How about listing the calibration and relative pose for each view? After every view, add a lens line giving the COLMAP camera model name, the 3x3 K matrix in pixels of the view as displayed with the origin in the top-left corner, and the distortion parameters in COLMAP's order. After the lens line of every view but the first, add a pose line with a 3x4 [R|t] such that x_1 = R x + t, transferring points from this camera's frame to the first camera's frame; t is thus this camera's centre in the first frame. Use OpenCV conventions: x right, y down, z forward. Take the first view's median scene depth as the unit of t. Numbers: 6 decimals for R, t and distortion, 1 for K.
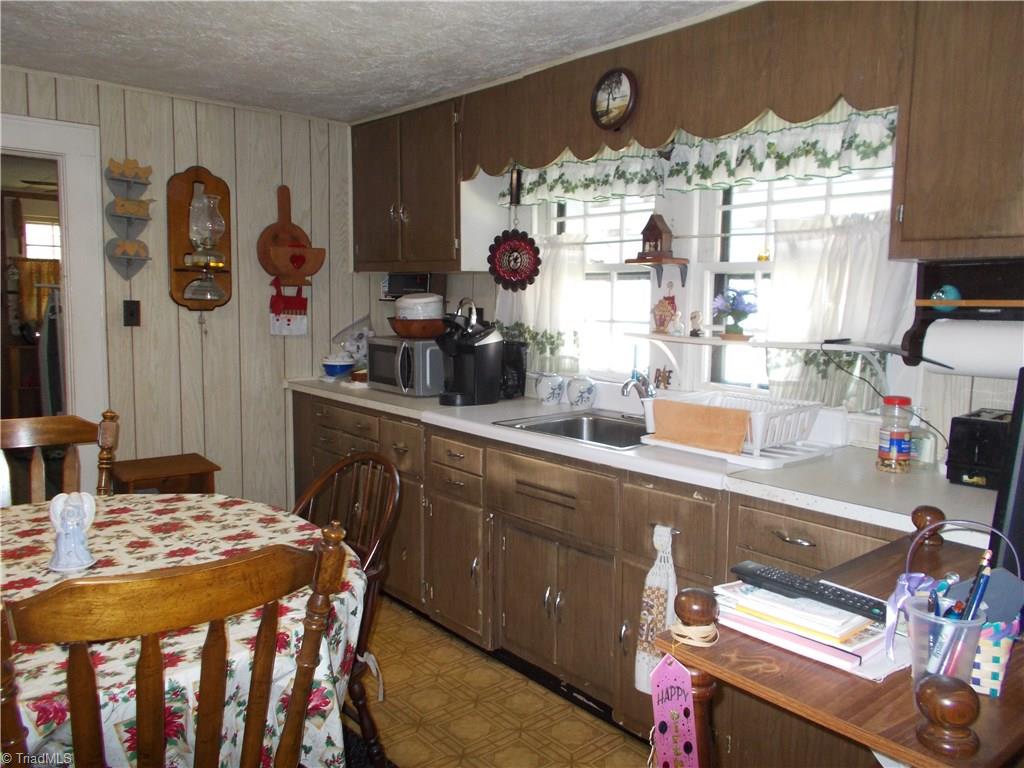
lens RADIAL K [[787.0, 0, 513.5], [0, 787.0, 386.6], [0, 0, 1]] dist [0.011672, 0.002520]
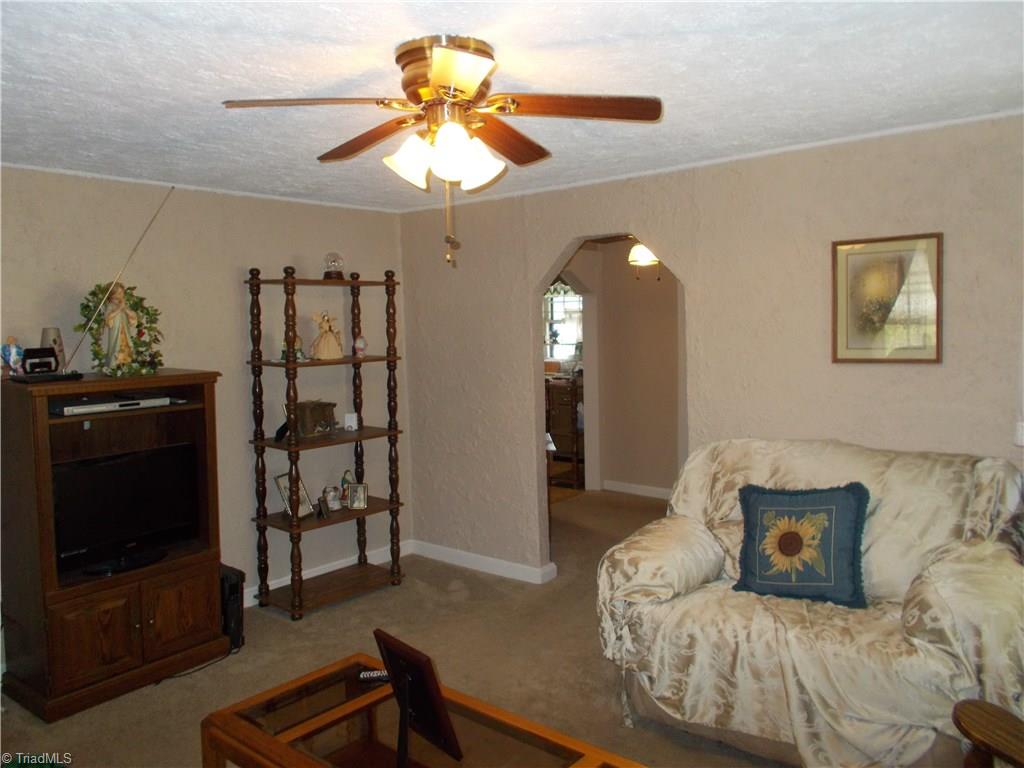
lens RADIAL K [[787.0, 0, 512.1], [0, 787.0, 385.7], [0, 0, 1]] dist [0.011672, 0.002520]
pose [[0.984603, -0.047371, 0.168266, -0.469085], [0.051877, 0.998400, -0.022484, 0.183589], [-0.166932, 0.030867, 0.985485, -2.244878]]
